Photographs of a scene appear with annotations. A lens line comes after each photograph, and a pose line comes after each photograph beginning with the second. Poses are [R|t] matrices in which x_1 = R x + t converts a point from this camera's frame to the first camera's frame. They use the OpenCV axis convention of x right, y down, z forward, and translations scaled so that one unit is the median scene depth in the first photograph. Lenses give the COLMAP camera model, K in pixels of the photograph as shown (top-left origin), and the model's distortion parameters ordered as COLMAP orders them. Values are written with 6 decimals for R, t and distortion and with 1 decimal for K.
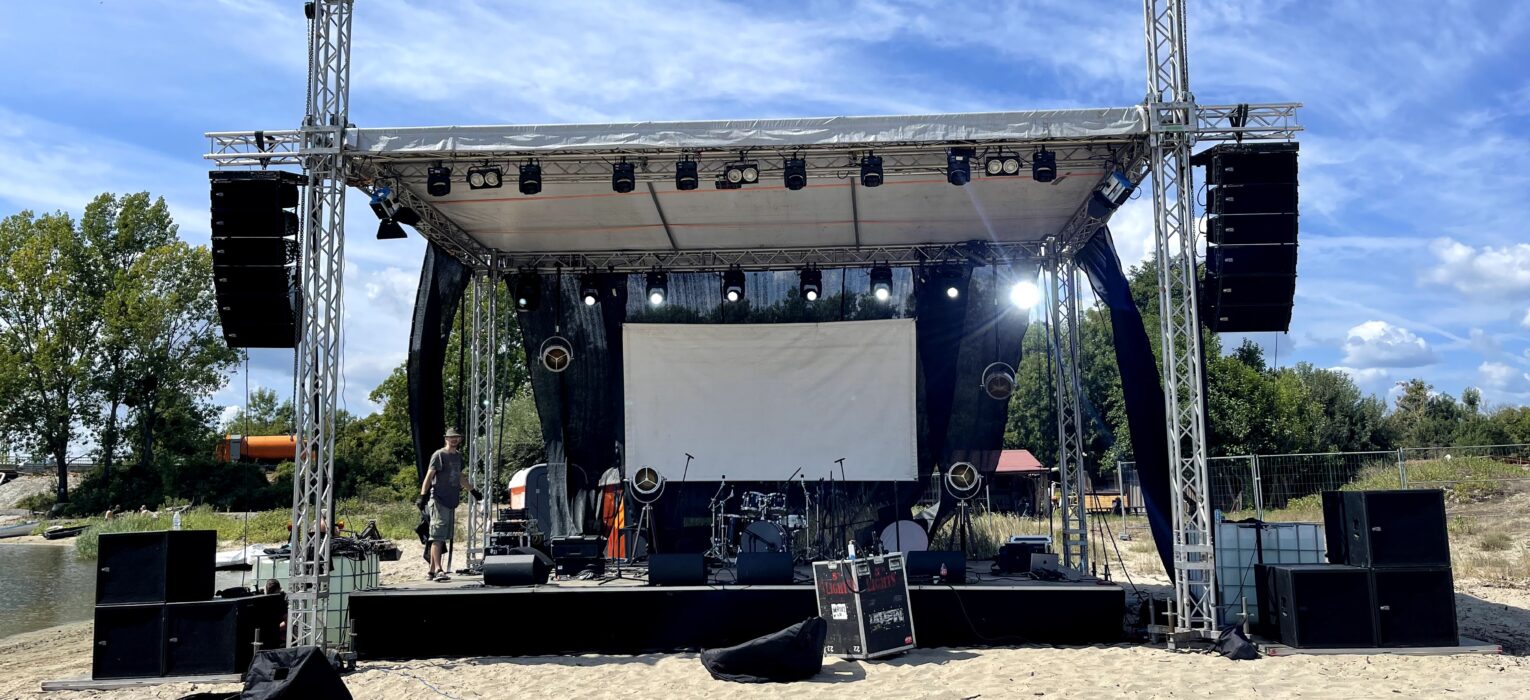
lens RADIAL K [[1109.3, 0, 765.0], [0, 1109.3, 350.0], [0, 0, 1]] dist [-0.003751, -0.000345]
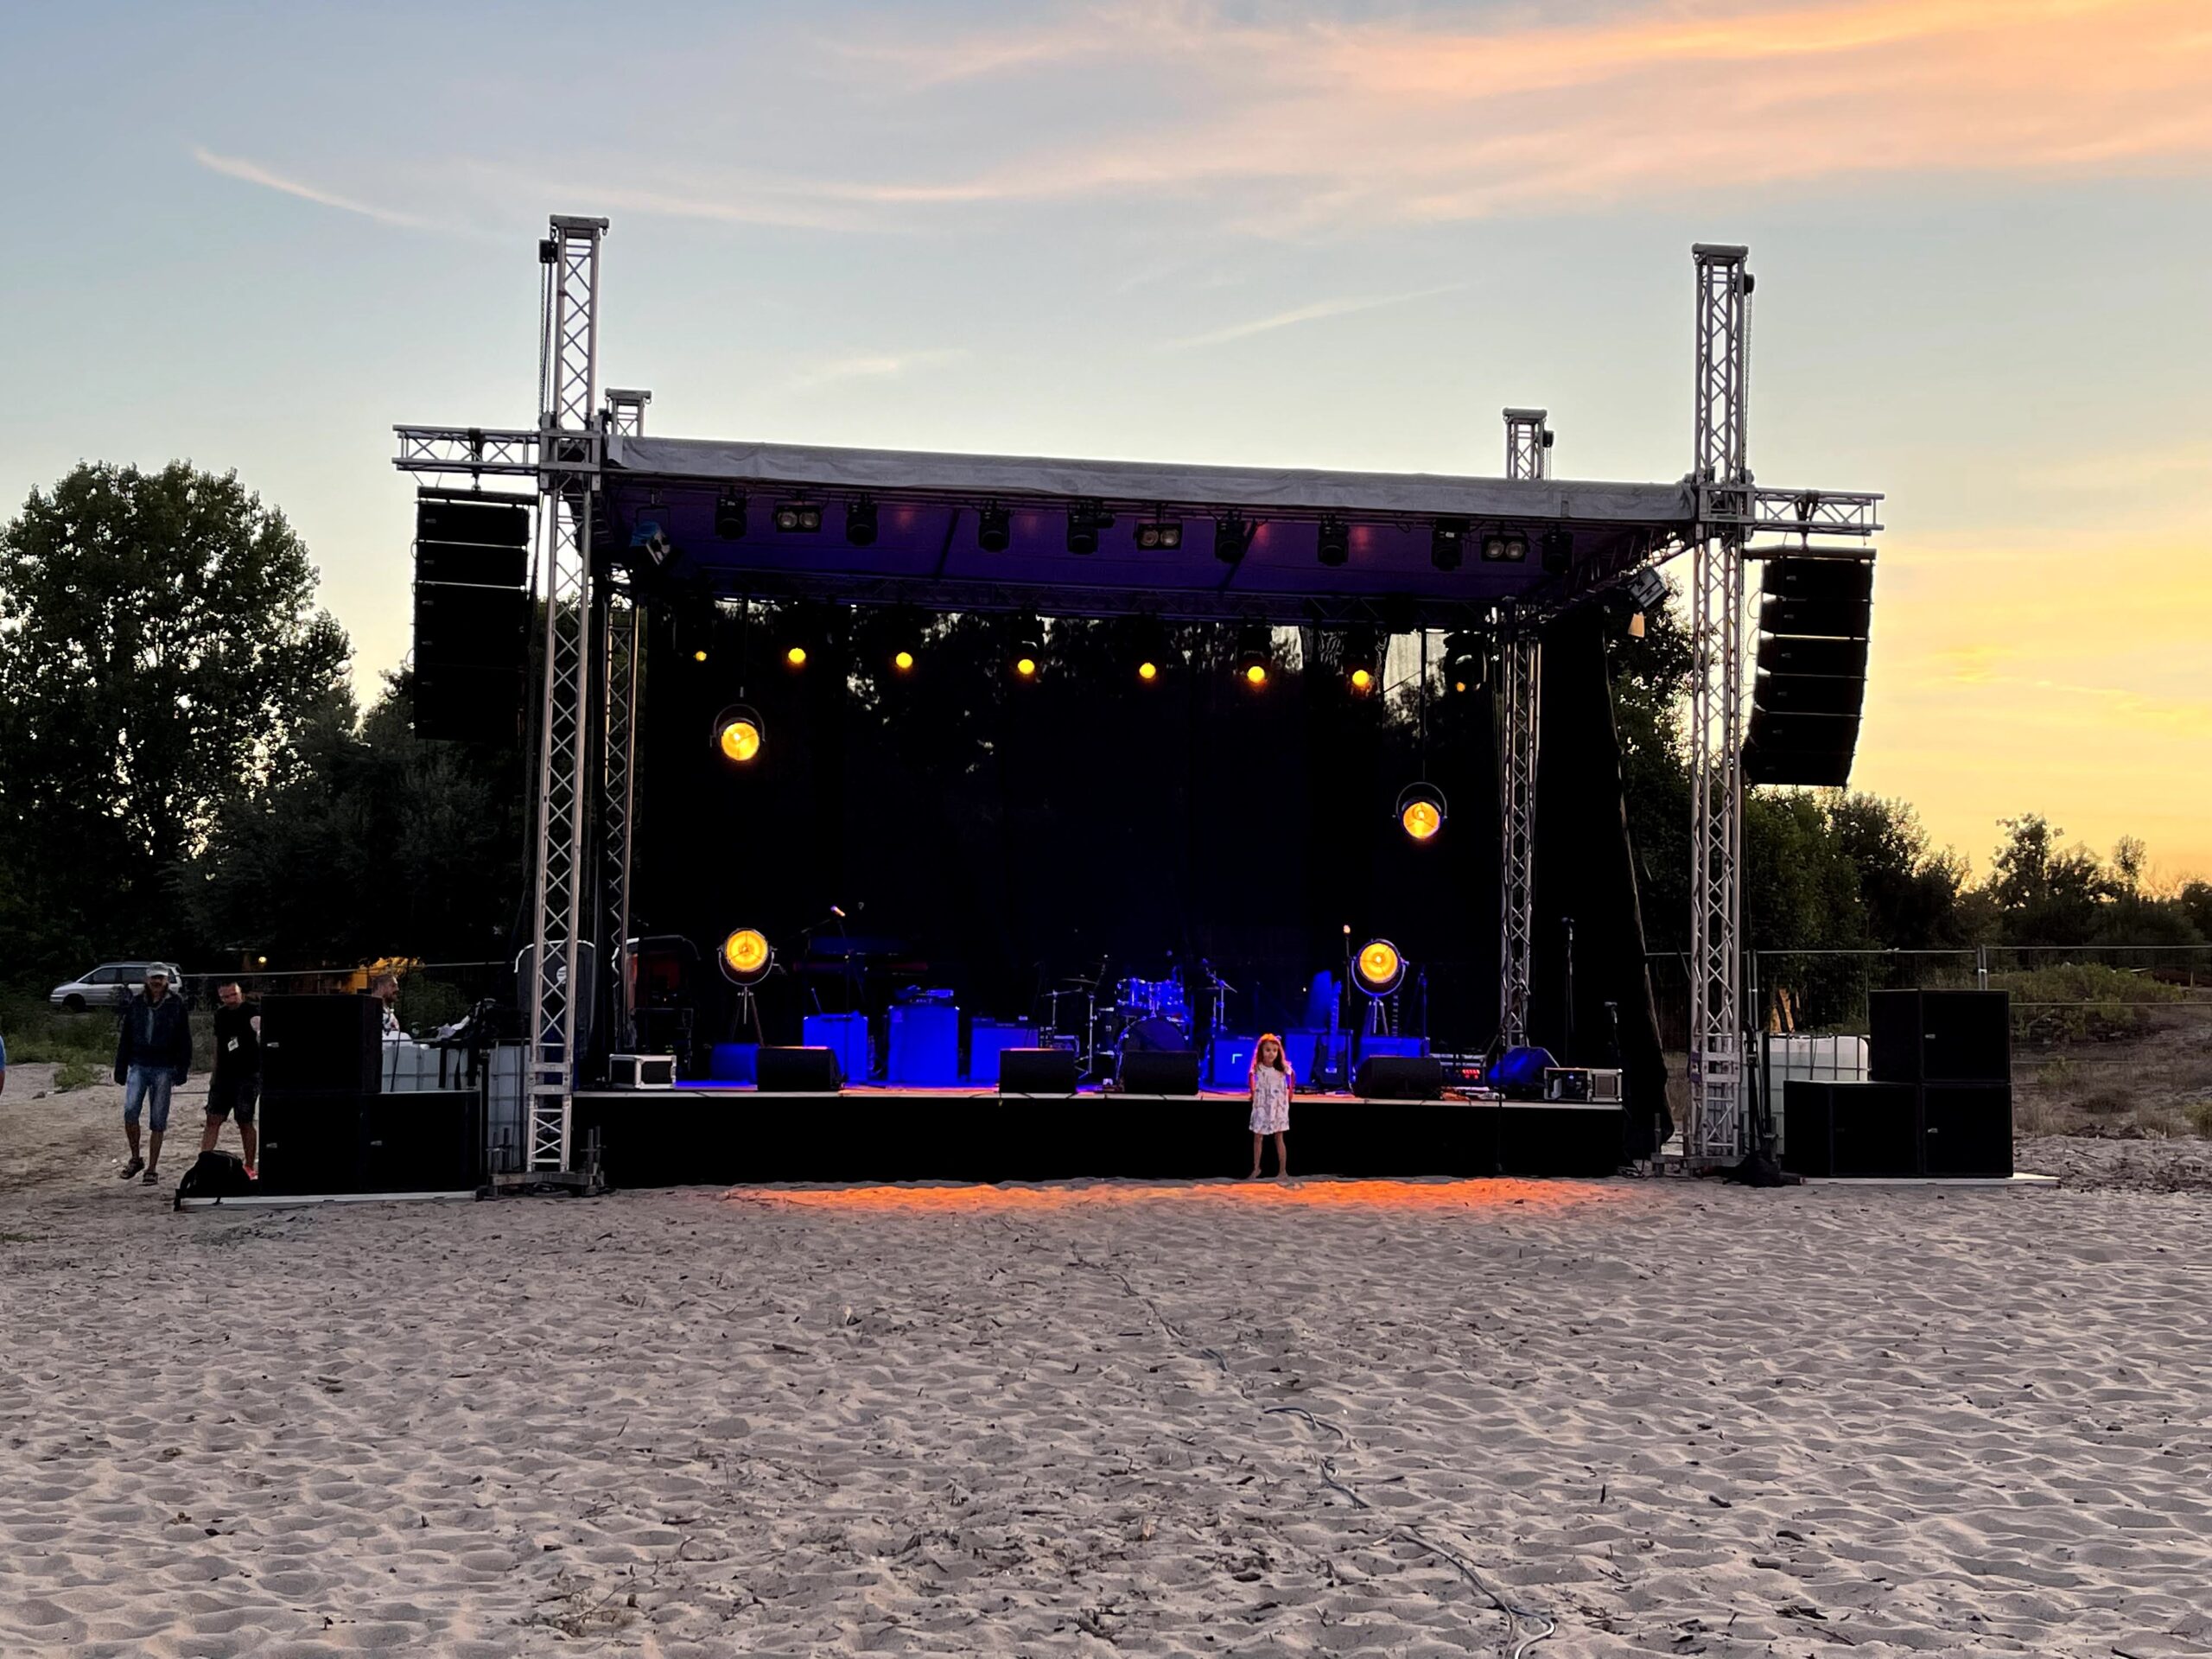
lens RADIAL K [[2634.0, 0, 1106.0], [0, 2634.0, 829.5], [0, 0, 1]] dist [0.012249, 0.004702]
pose [[0.984847, 0.040081, 0.168728, -0.348214], [-0.050389, 0.997087, 0.057260, -0.065063], [-0.165941, -0.064895, 0.983998, -0.730637]]
